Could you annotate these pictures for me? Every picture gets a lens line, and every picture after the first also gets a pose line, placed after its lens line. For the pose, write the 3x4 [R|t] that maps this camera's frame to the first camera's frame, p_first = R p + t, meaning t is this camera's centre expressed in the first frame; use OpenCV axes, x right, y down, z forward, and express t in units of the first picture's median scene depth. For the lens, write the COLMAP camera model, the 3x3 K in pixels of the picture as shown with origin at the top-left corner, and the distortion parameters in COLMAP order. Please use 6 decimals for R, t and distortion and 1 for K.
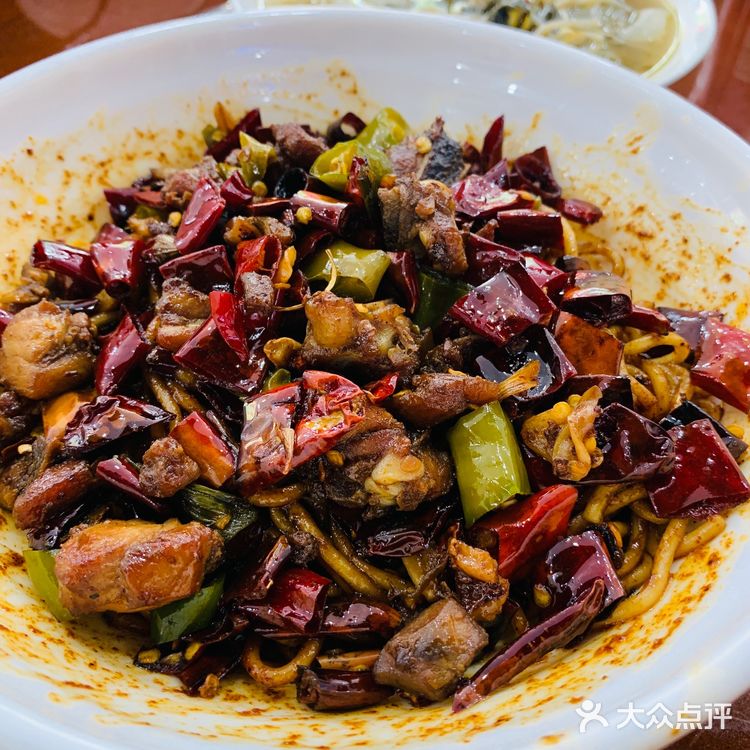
lens RADIAL K [[831.3, 0, 375.0], [0, 831.3, 375.0], [0, 0, 1]] dist [0.092503, -0.307995]
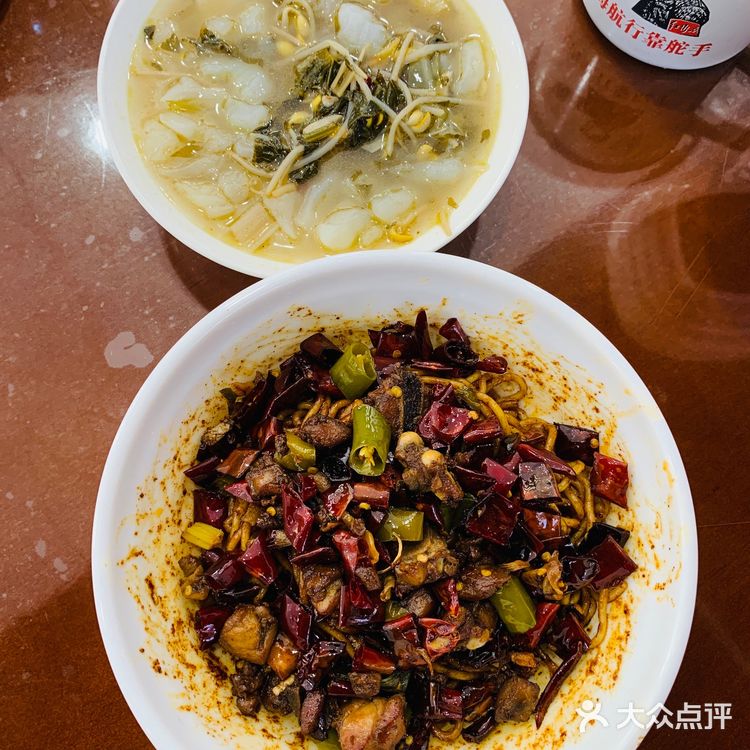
lens RADIAL K [[831.3, 0, 375.0], [0, 831.3, 375.0], [0, 0, 1]] dist [0.092503, -0.307995]
pose [[0.922106, -0.367434, 0.121299, -0.141396], [0.270862, 0.836817, 0.475785, -0.969754], [-0.276324, -0.405868, 0.871158, -0.258144]]
